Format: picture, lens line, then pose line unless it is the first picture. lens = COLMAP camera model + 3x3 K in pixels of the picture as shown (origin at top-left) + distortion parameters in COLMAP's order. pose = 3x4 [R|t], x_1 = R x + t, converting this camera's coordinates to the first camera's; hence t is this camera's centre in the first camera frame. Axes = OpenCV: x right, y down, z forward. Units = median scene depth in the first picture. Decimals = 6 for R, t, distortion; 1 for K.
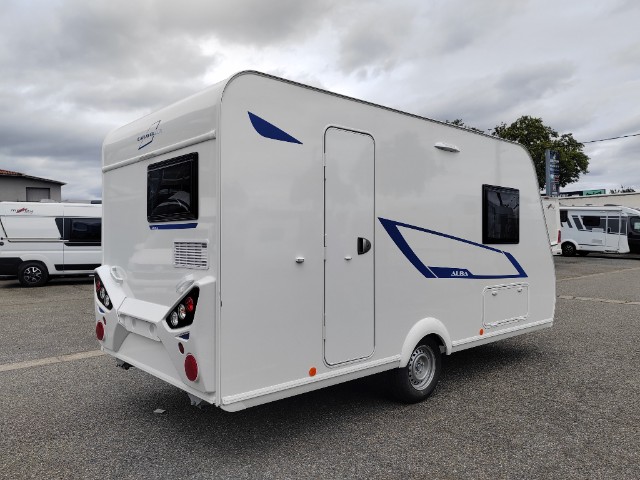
lens RADIAL K [[496.4, 0, 322.1], [0, 496.4, 245.8], [0, 0, 1]] dist [0.003858, 0.003280]
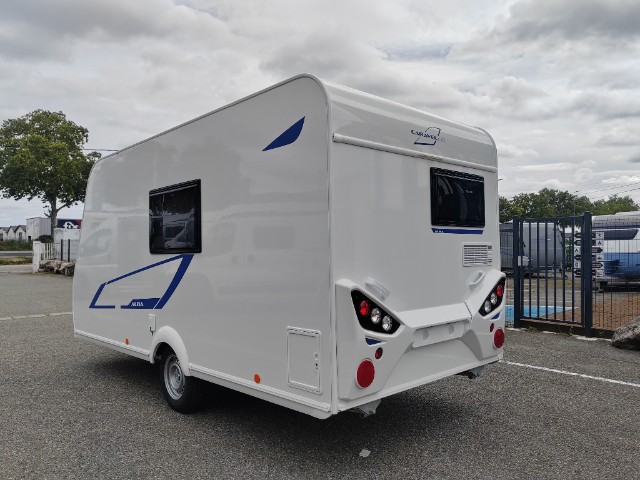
lens RADIAL K [[496.4, 0, 320.3], [0, 496.4, 241.2], [0, 0, 1]] dist [0.003858, 0.003280]
pose [[-0.021579, 0.020576, 0.999555, -1.259914], [0.024472, 0.999499, -0.020047, -0.001322], [-0.999468, 0.024029, -0.022072, 1.185343]]
